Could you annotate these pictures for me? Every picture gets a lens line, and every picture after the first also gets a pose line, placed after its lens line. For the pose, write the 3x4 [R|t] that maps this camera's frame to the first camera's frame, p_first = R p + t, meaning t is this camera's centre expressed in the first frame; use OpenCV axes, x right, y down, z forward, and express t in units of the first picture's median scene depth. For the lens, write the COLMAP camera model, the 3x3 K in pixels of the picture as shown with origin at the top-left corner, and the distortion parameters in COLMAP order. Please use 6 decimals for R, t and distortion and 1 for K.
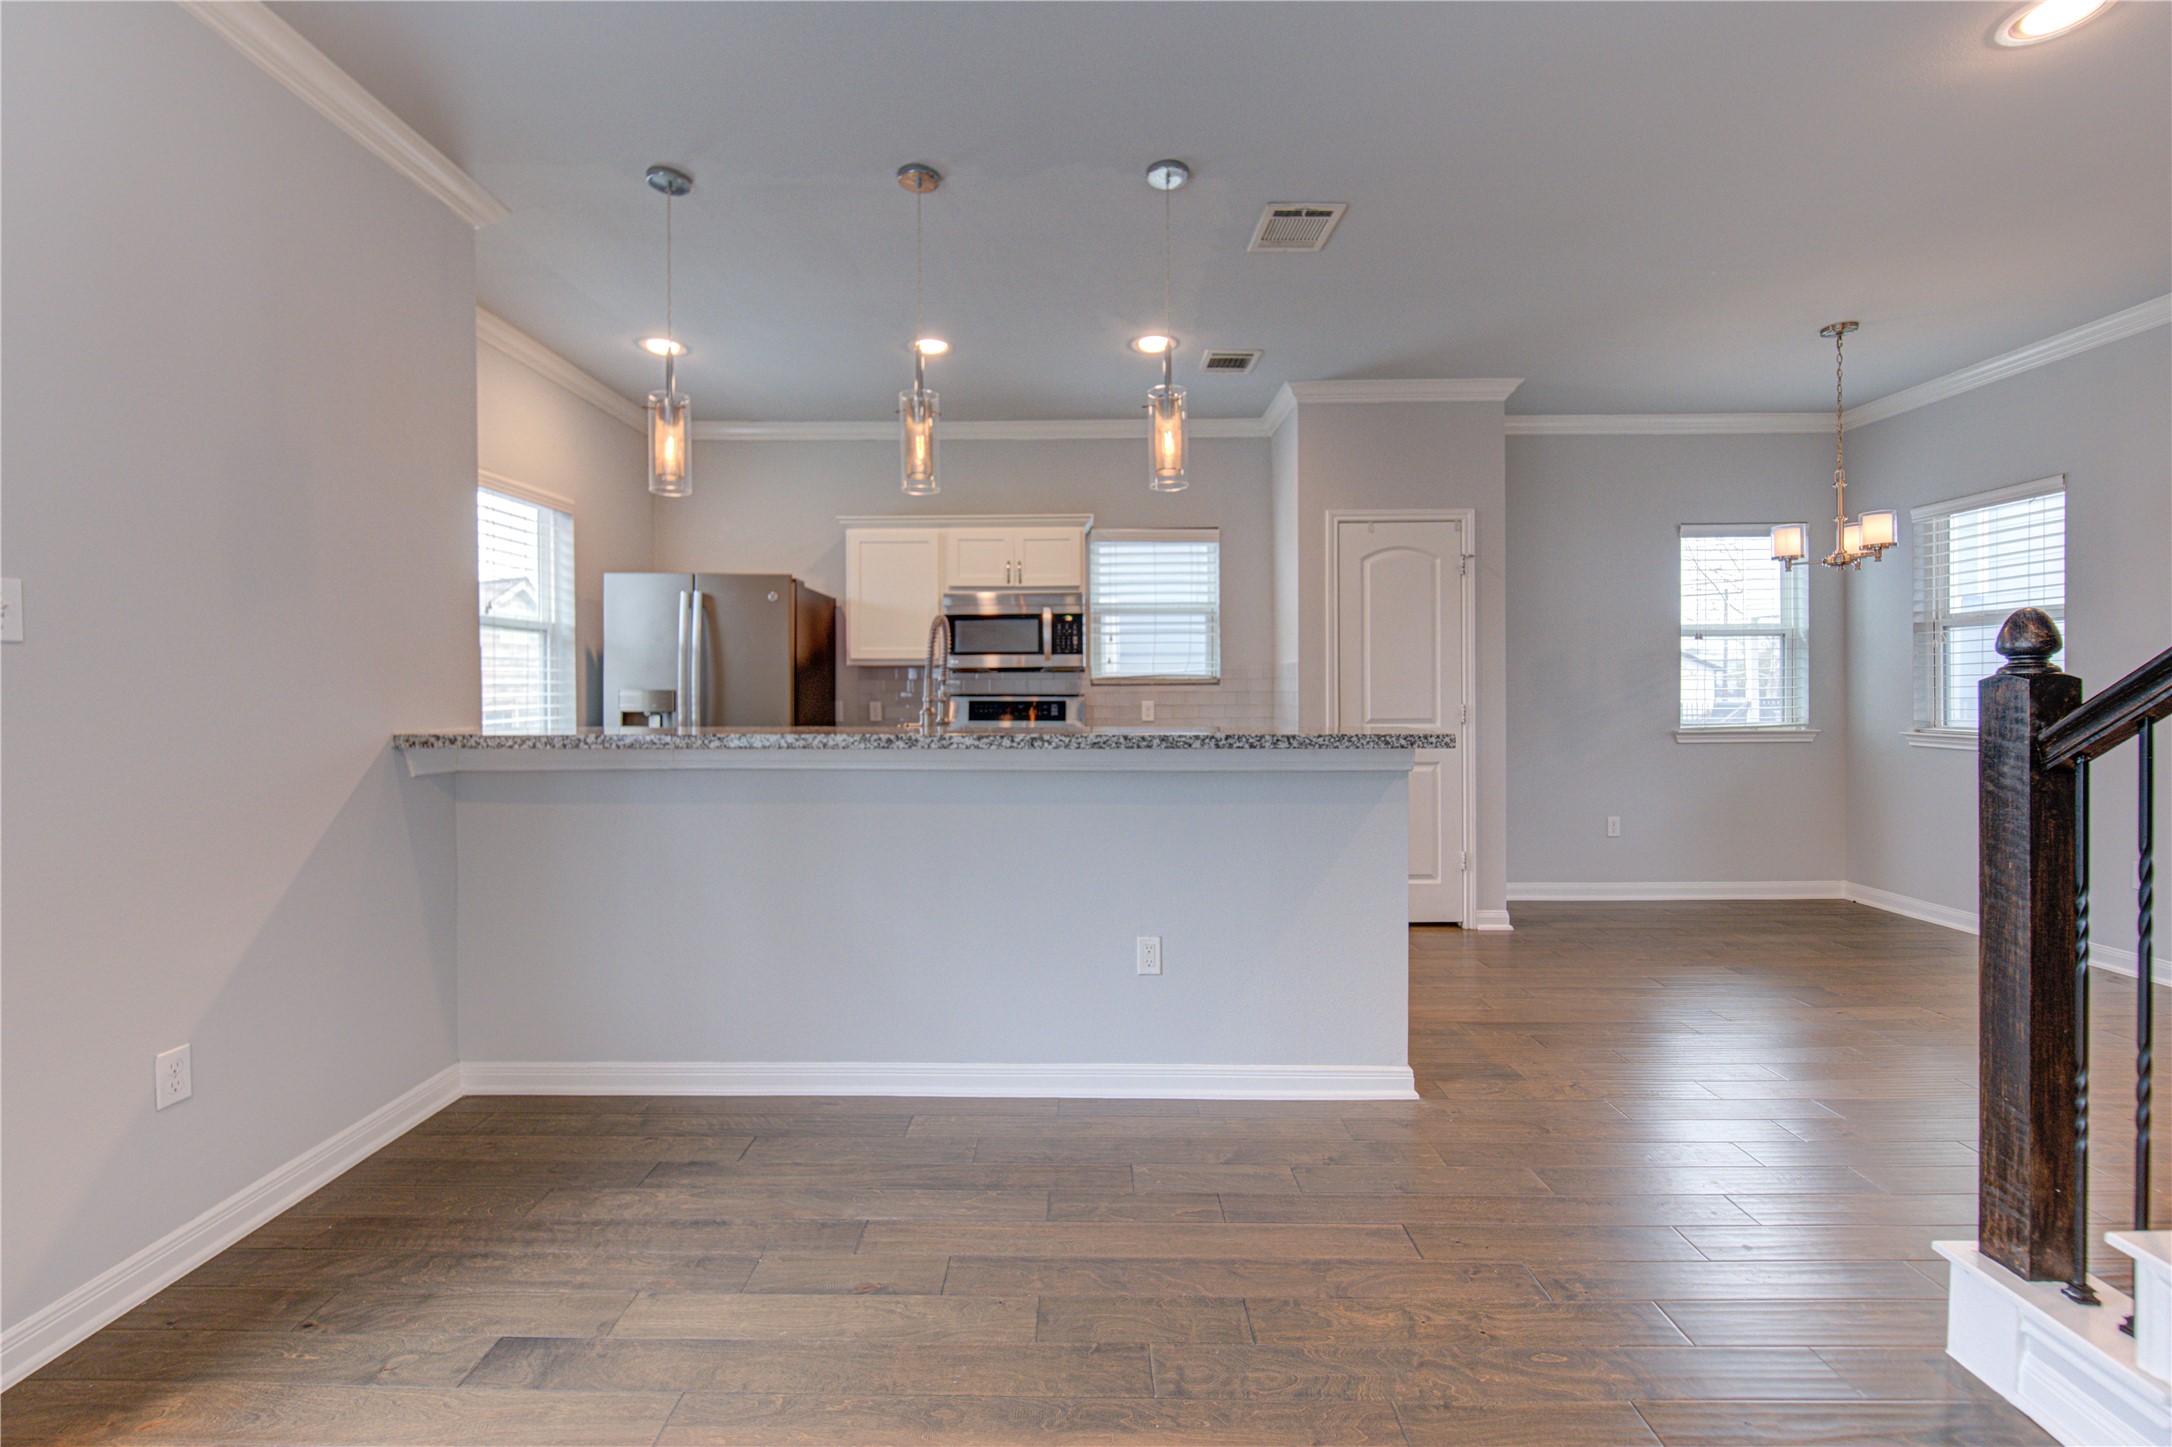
lens RADIAL K [[914.8, 0, 1093.9], [0, 914.8, 707.5], [0, 0, 1]] dist [-0.001651, -0.000059]
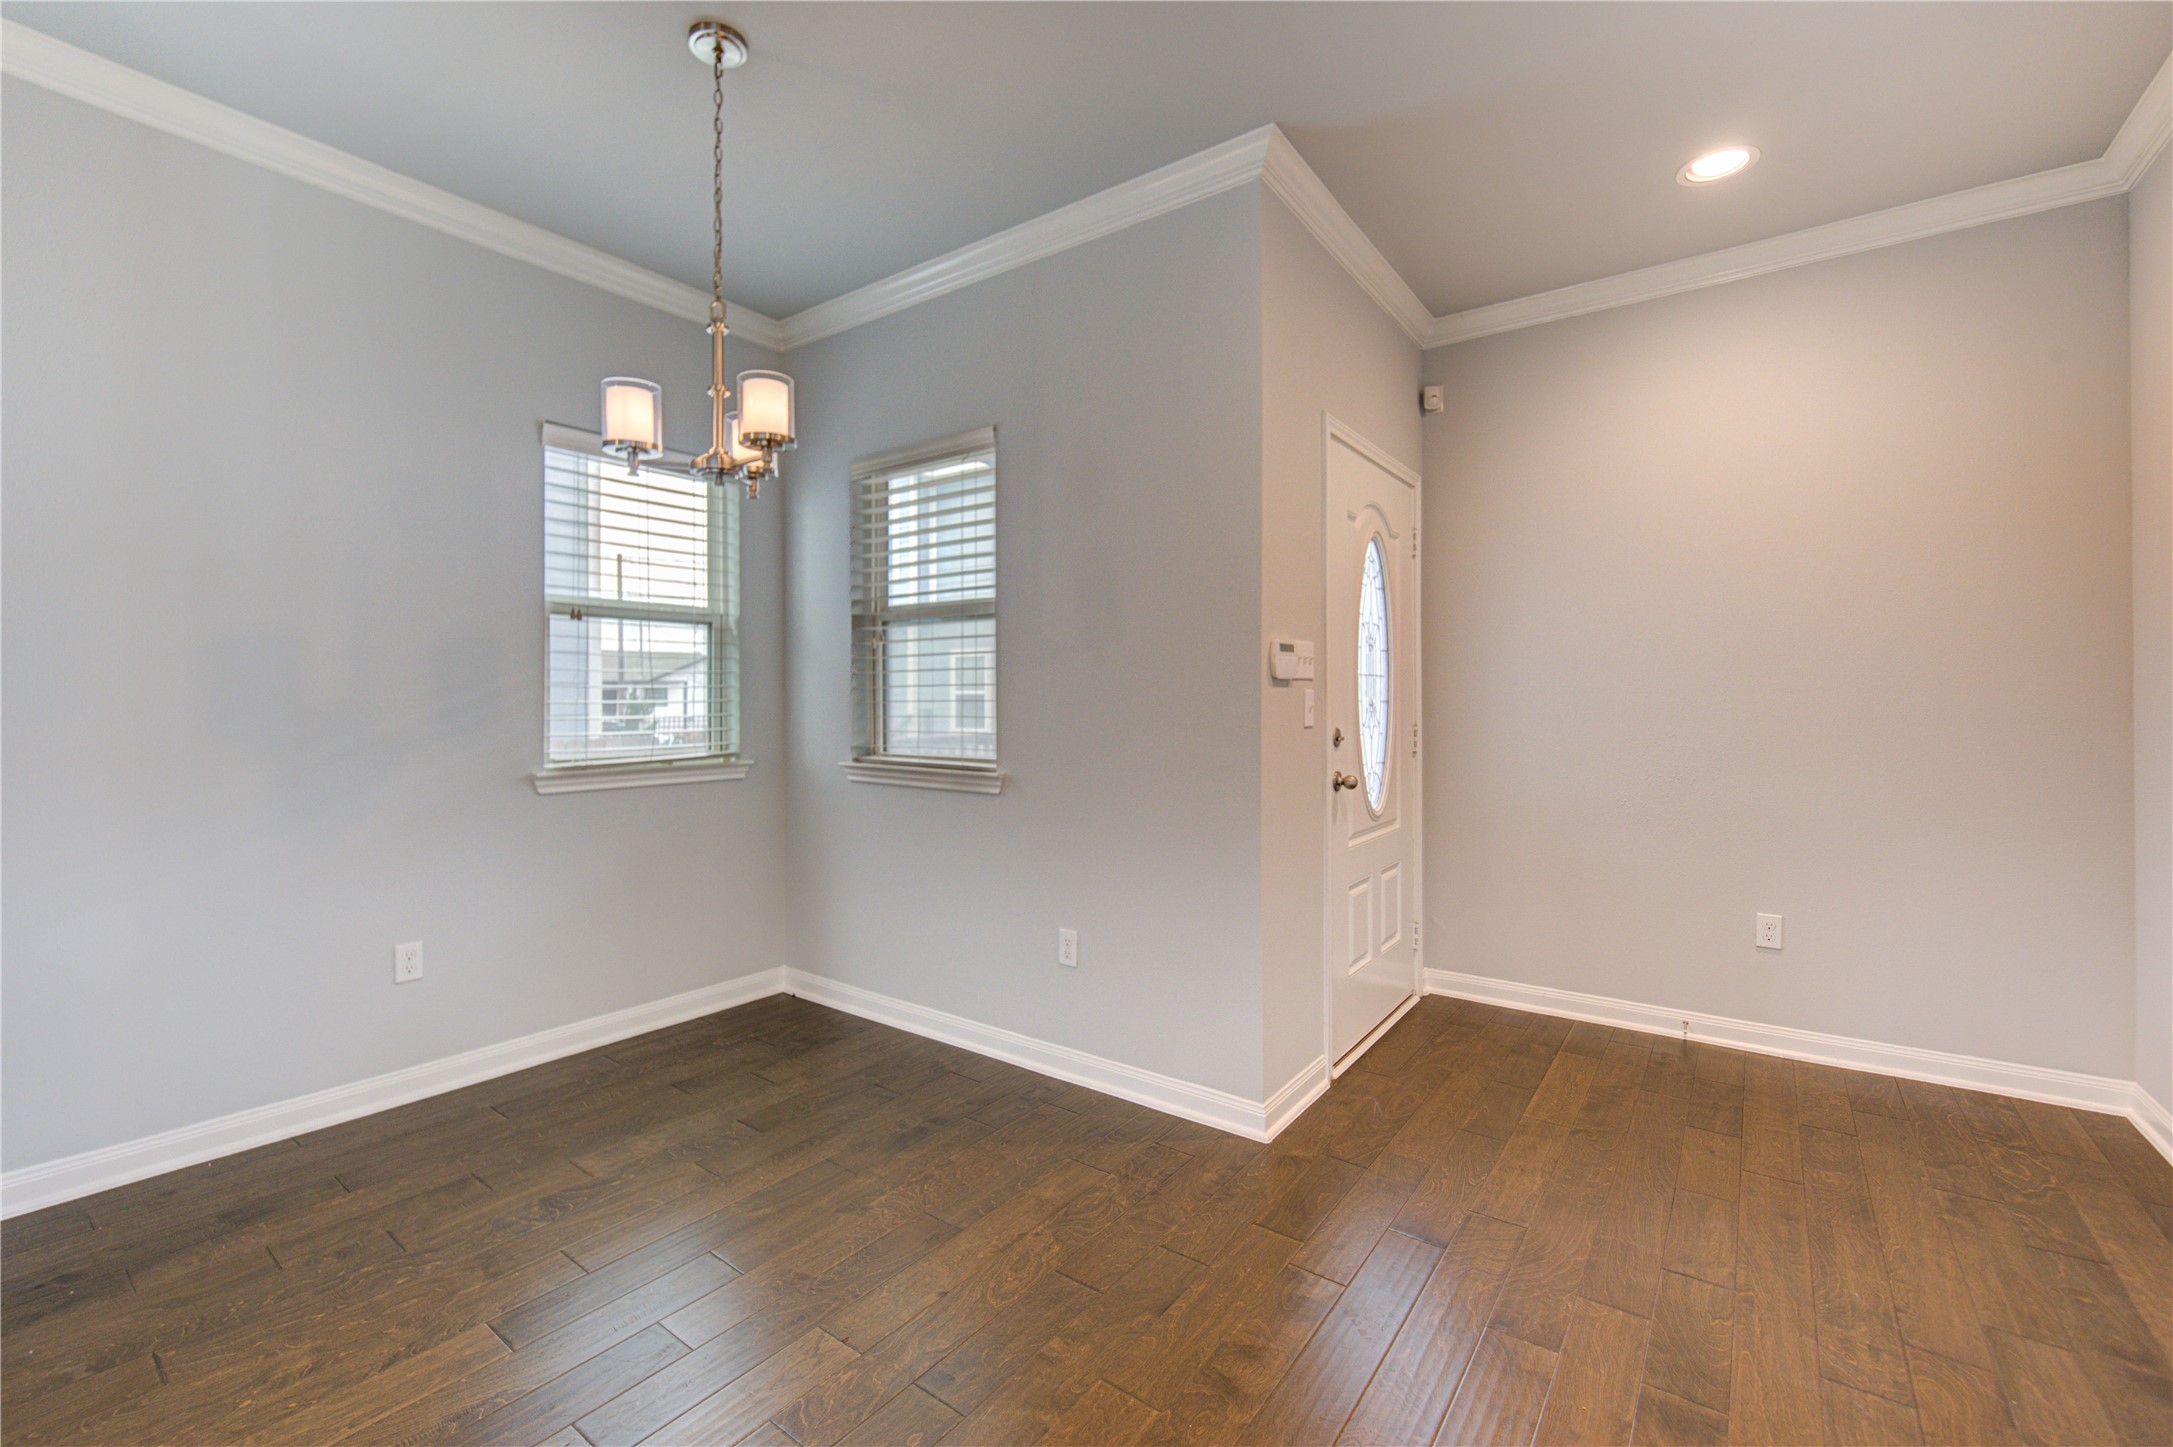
lens RADIAL K [[915.2, 0, 1091.5], [0, 915.2, 712.1], [0, 0, 1]] dist [-0.001651, -0.000059]
pose [[0.588662, -0.005280, 0.808362, 0.376276], [0.010227, 0.999947, -0.000916, -0.009735], [-0.808315, 0.008806, 0.588685, 0.372297]]
